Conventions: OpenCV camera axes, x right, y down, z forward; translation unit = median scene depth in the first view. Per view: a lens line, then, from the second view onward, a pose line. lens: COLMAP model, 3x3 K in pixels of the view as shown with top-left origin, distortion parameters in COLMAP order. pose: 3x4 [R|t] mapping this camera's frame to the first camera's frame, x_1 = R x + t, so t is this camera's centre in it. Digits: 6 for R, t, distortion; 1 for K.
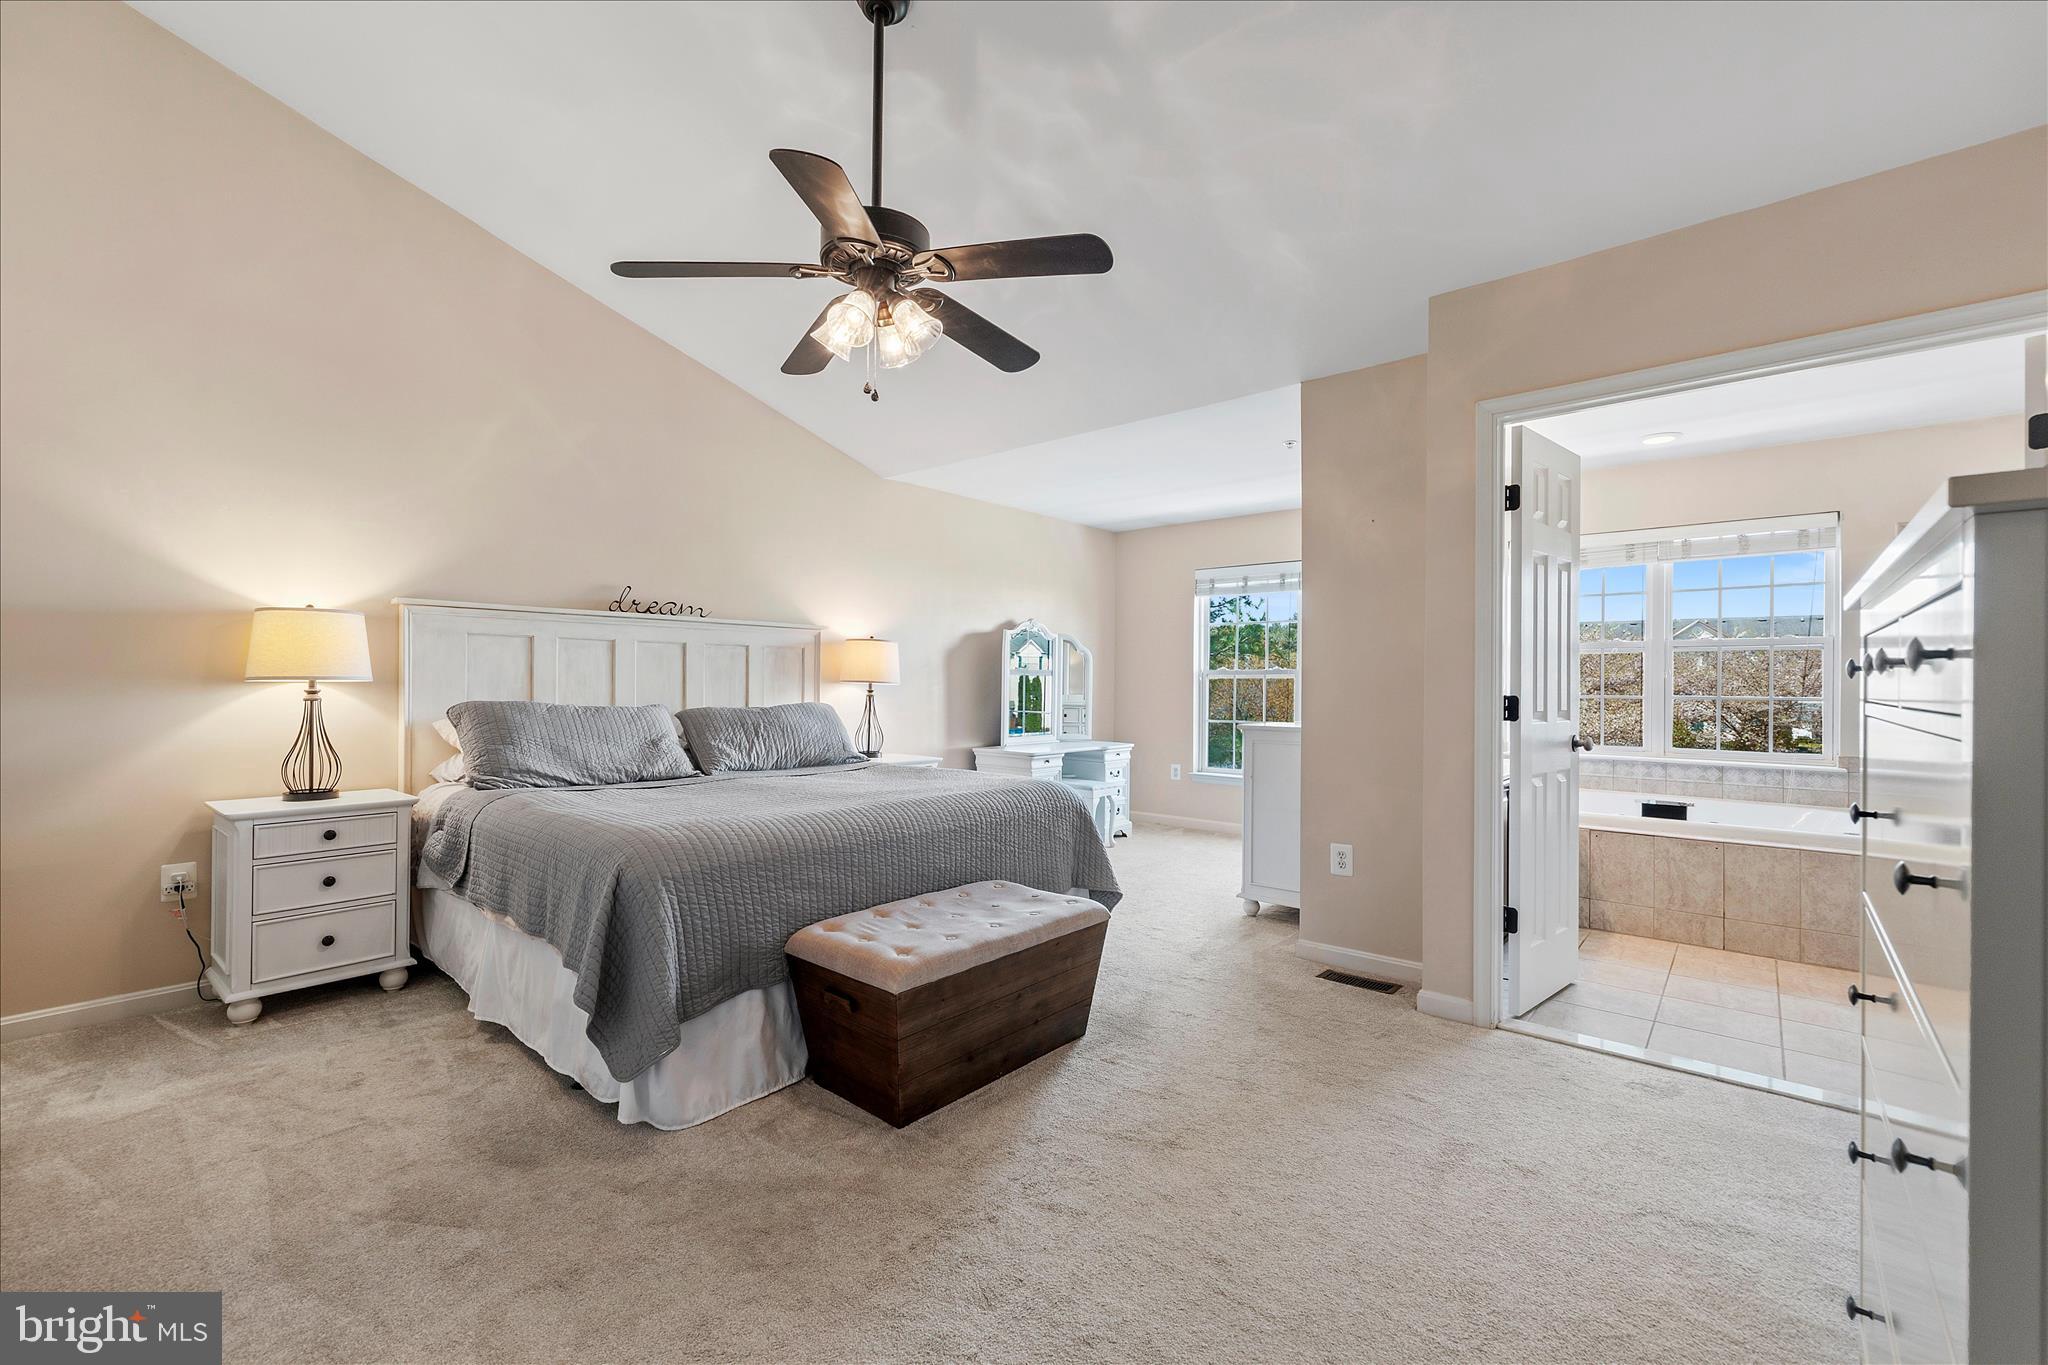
lens RADIAL K [[819.3, 0, 1018.7], [0, 819.3, 683.6], [0, 0, 1]] dist [-0.001834, 0.000972]
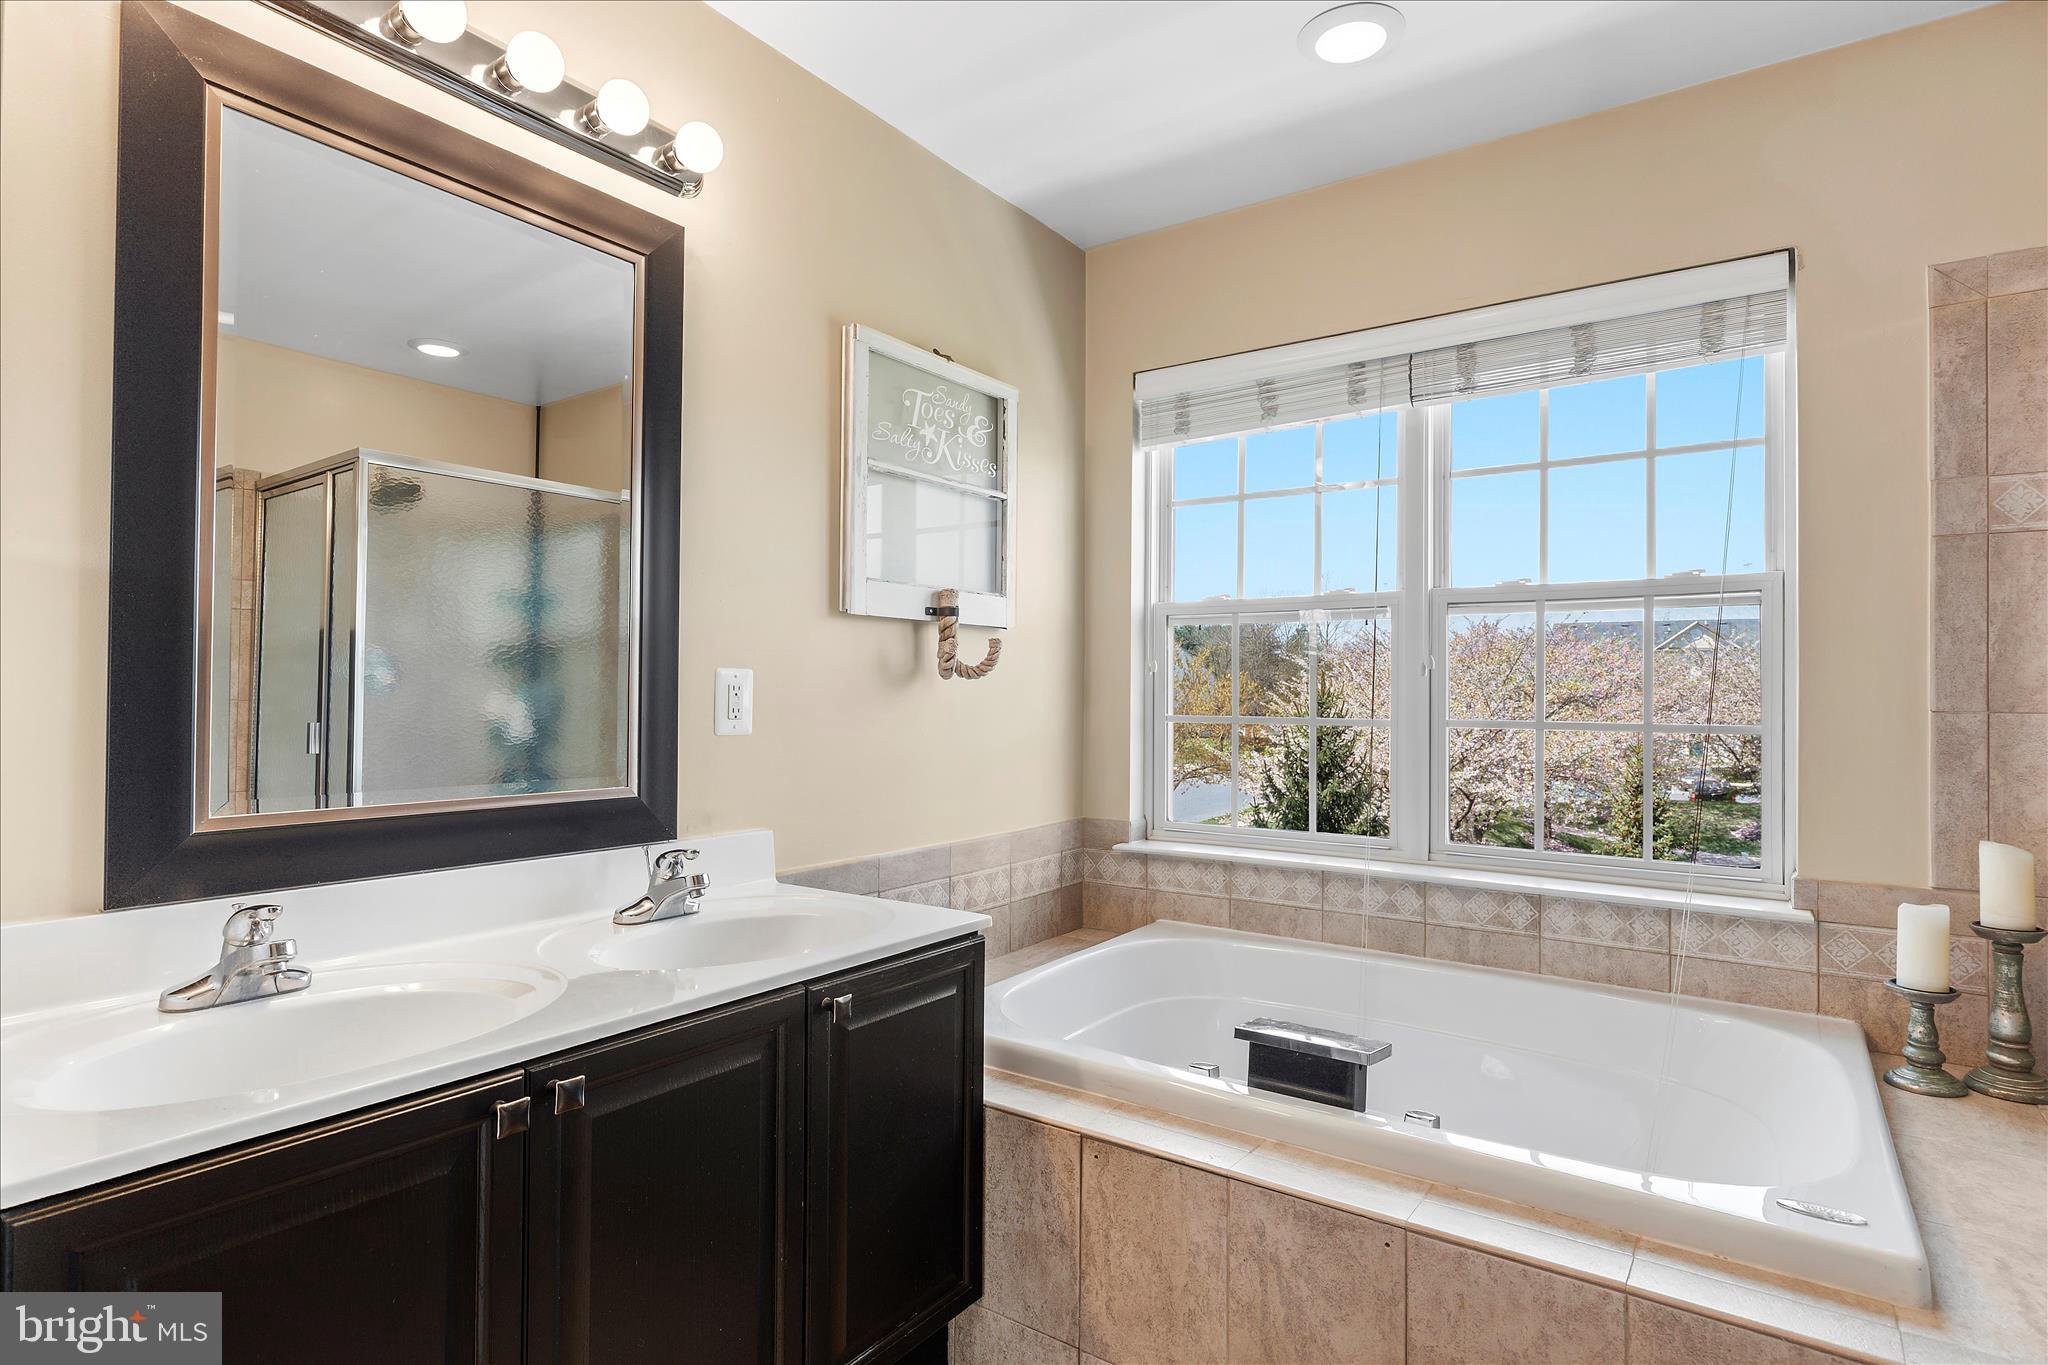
lens RADIAL K [[1008.3, 0, 1024.0], [0, 1008.3, 682.5], [0, 0, 1]] dist [-0.001288, 0.000415]
pose [[0.995113, 0.006092, 0.098555, 0.572313], [-0.004980, 0.999921, -0.011532, 0.003046], [-0.098618, 0.010985, 0.995065, 0.542369]]
